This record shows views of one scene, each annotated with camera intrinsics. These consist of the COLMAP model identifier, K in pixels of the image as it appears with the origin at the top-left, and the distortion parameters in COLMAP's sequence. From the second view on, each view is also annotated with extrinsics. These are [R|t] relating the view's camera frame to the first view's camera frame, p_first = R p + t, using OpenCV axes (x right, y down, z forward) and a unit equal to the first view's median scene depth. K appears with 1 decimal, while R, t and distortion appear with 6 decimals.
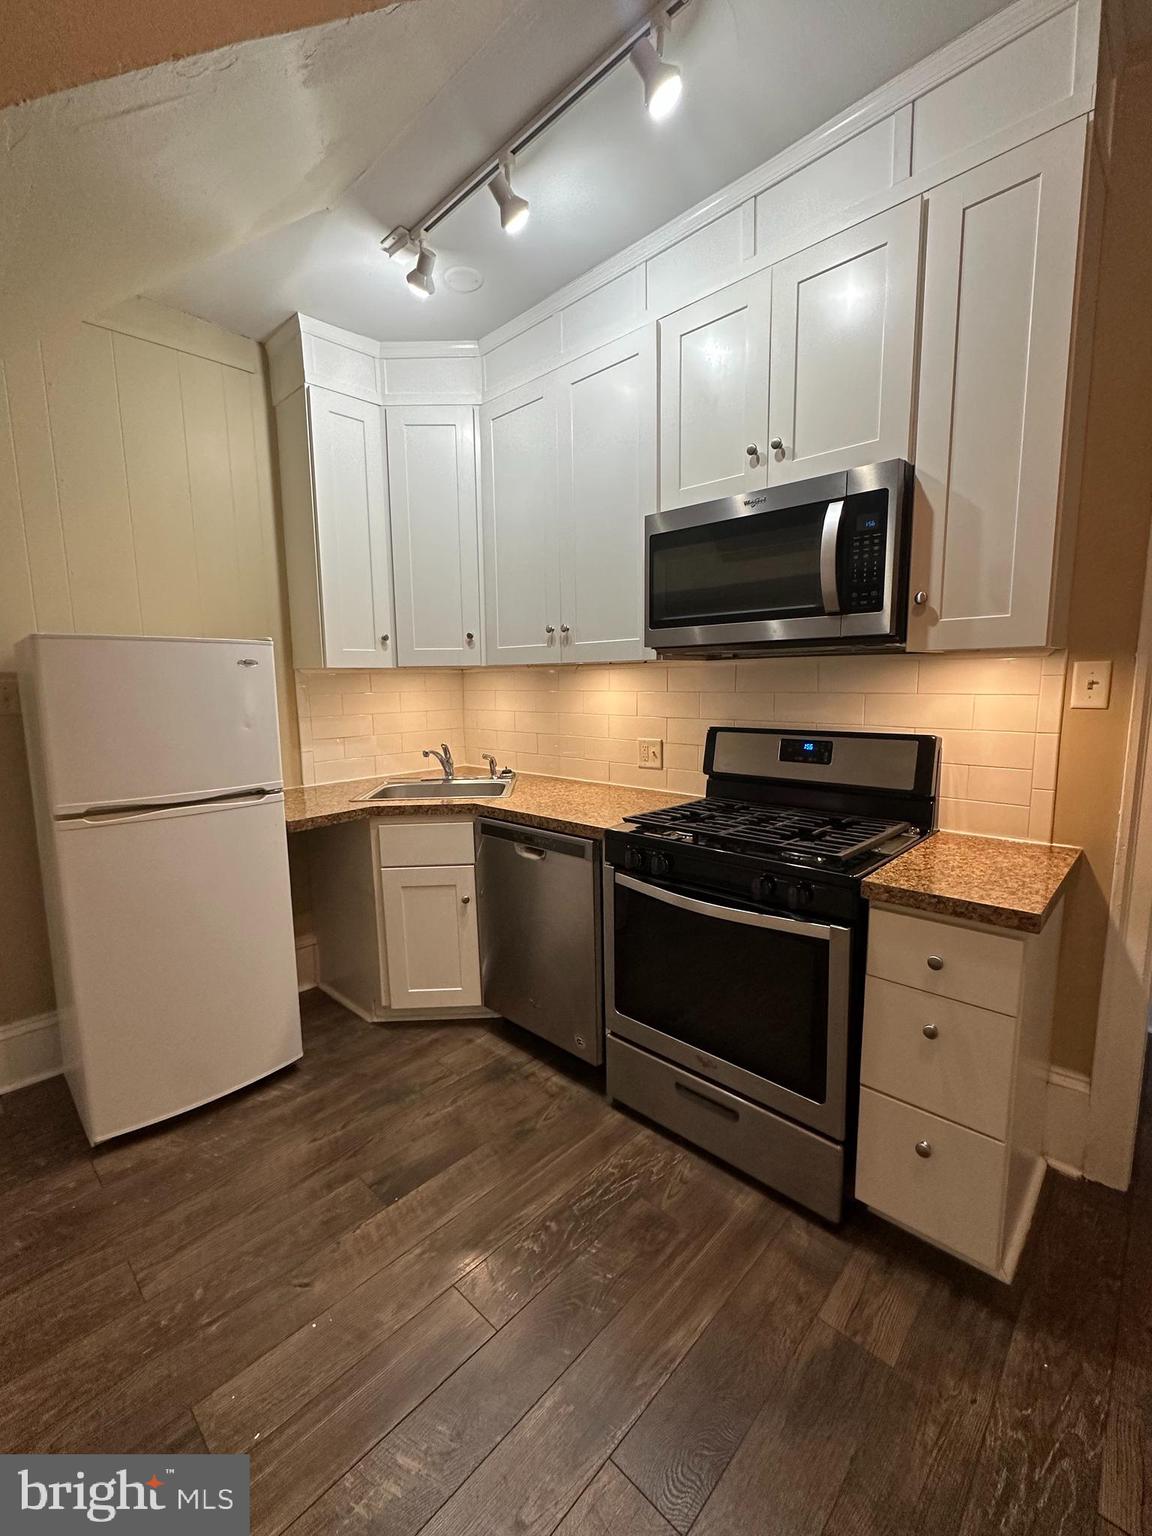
lens RADIAL K [[647.1, 0, 576.0], [0, 647.1, 768.0], [0, 0, 1]] dist [-0.000605, -0.000119]
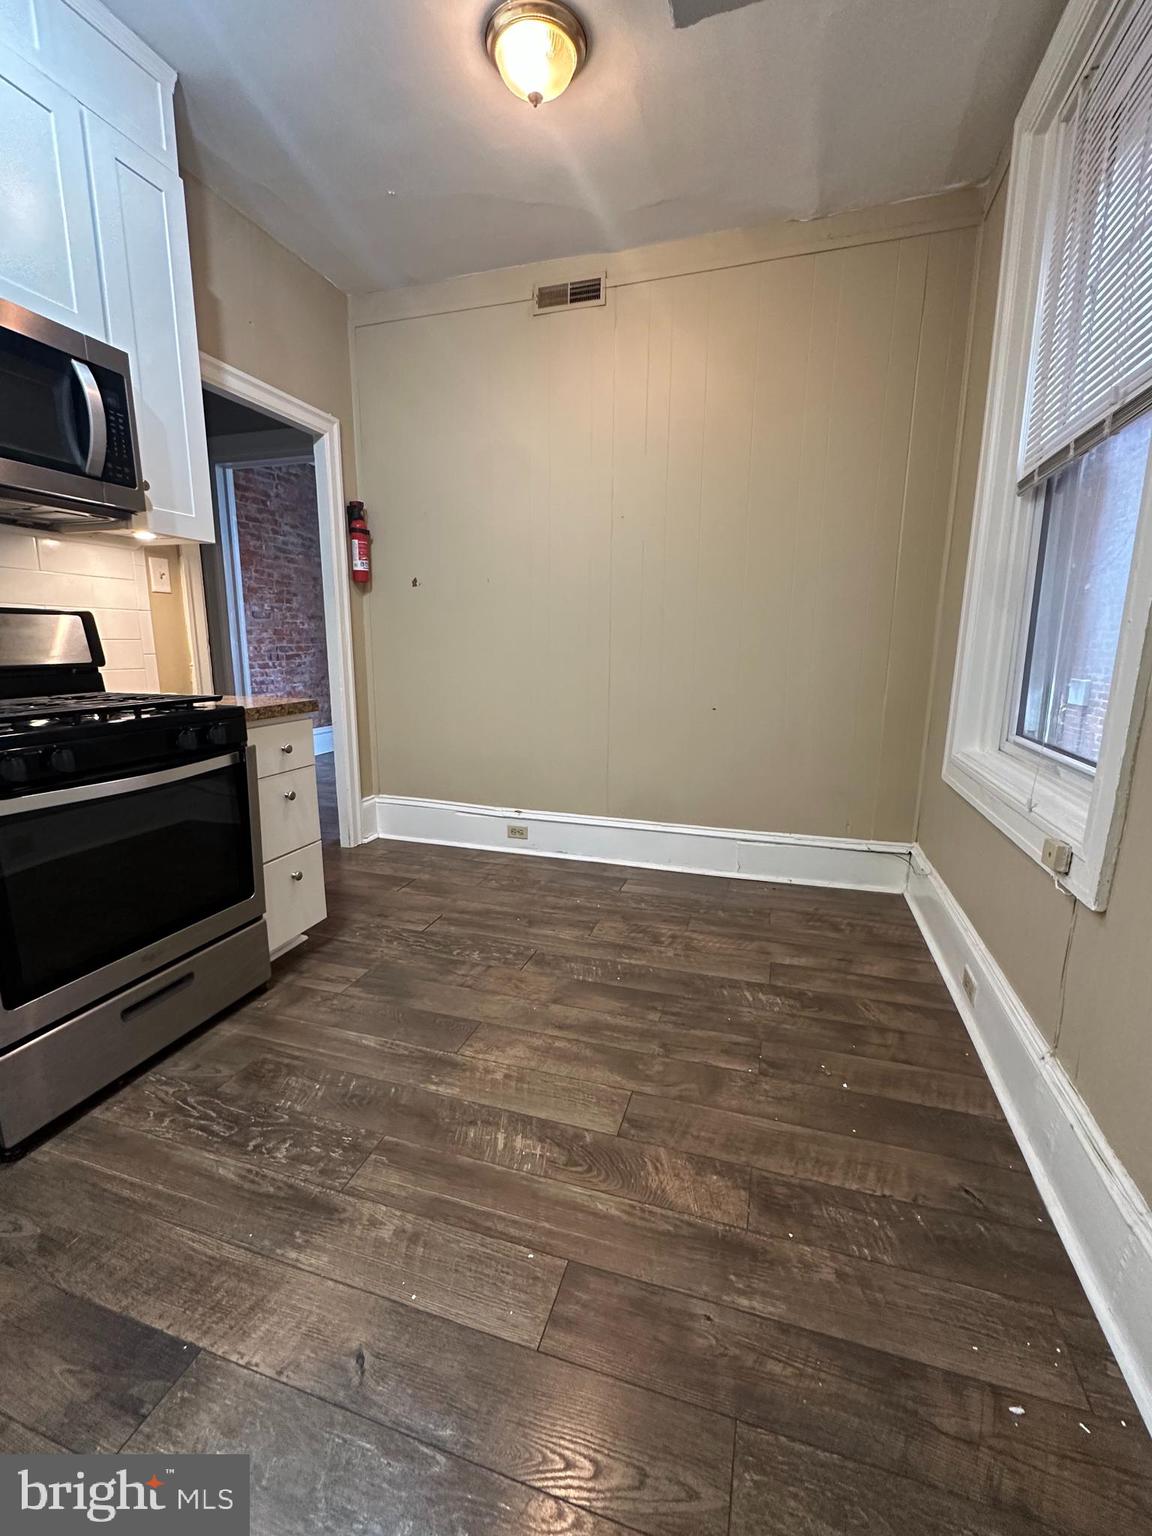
lens RADIAL K [[647.1, 0, 576.0], [0, 647.1, 768.0], [0, 0, 1]] dist [-0.000605, -0.000119]
pose [[-0.434802, -0.161265, 0.885969, -0.997168], [0.124568, 0.963606, 0.236529, 0.060282], [-0.891869, 0.213206, -0.398889, 0.909314]]
